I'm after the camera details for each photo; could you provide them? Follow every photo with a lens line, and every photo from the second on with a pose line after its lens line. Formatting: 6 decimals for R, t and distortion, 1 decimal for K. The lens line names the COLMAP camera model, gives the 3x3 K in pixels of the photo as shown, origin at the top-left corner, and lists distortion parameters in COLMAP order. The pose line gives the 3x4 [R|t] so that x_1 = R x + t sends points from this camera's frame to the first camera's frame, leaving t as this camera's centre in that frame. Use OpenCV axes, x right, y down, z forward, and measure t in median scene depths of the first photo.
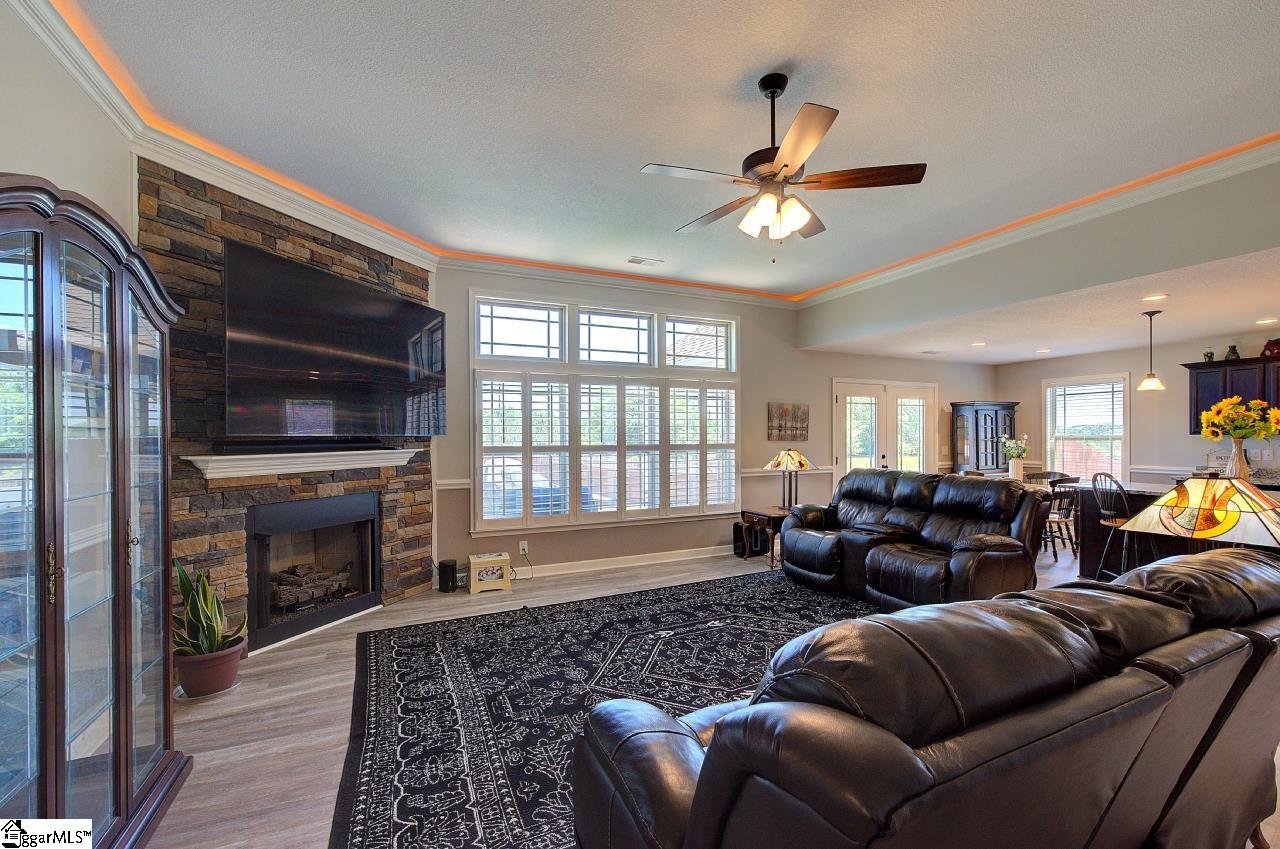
lens RADIAL K [[541.4, 0, 647.3], [0, 541.4, 440.2], [0, 0, 1]] dist [-0.001993, -0.000134]
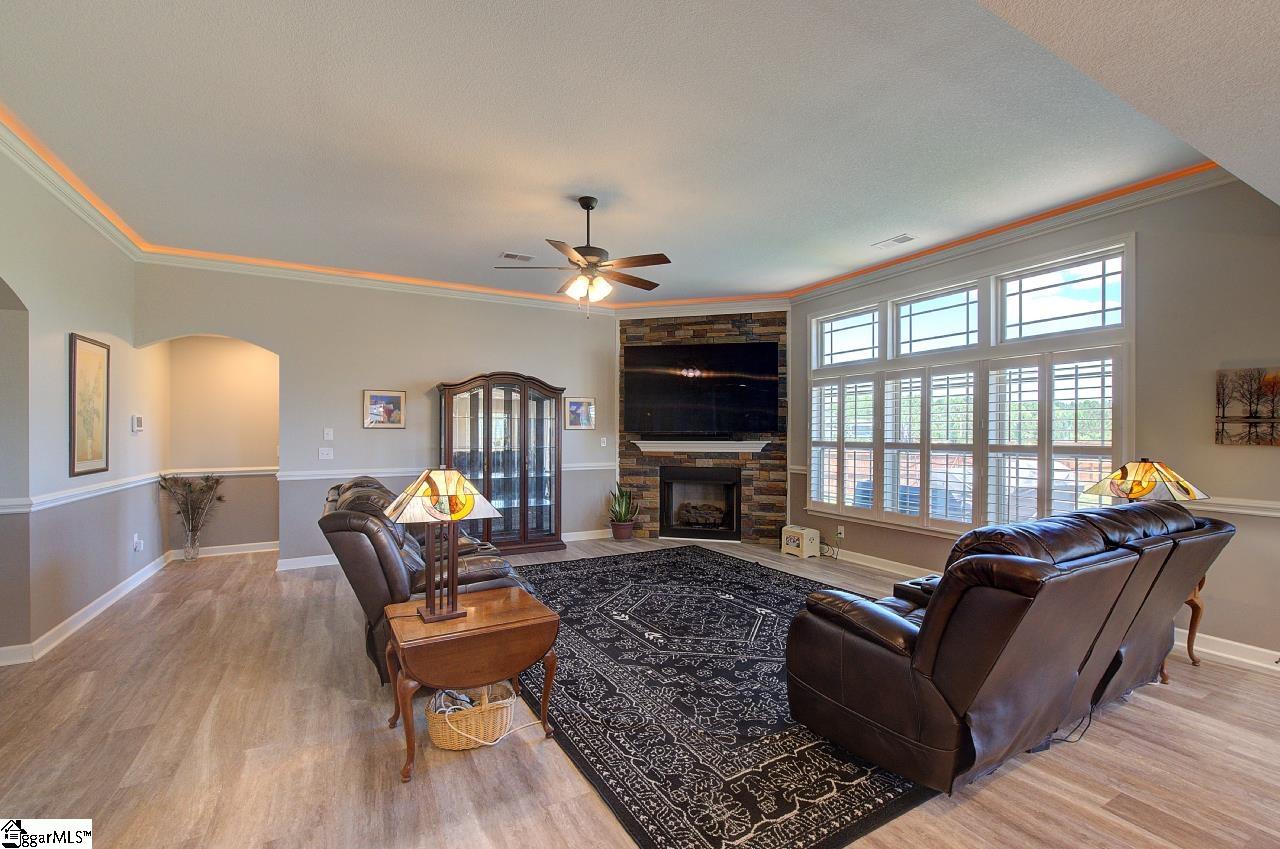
lens RADIAL K [[547.1, 0, 640.8], [0, 547.1, 432.4], [0, 0, 1]] dist [0.000549, 0.000067]
pose [[0.072711, 0.007747, -0.997323, 0.964368], [-0.005408, 0.999958, 0.007373, -0.015785], [0.997338, 0.004857, 0.072750, 0.554113]]
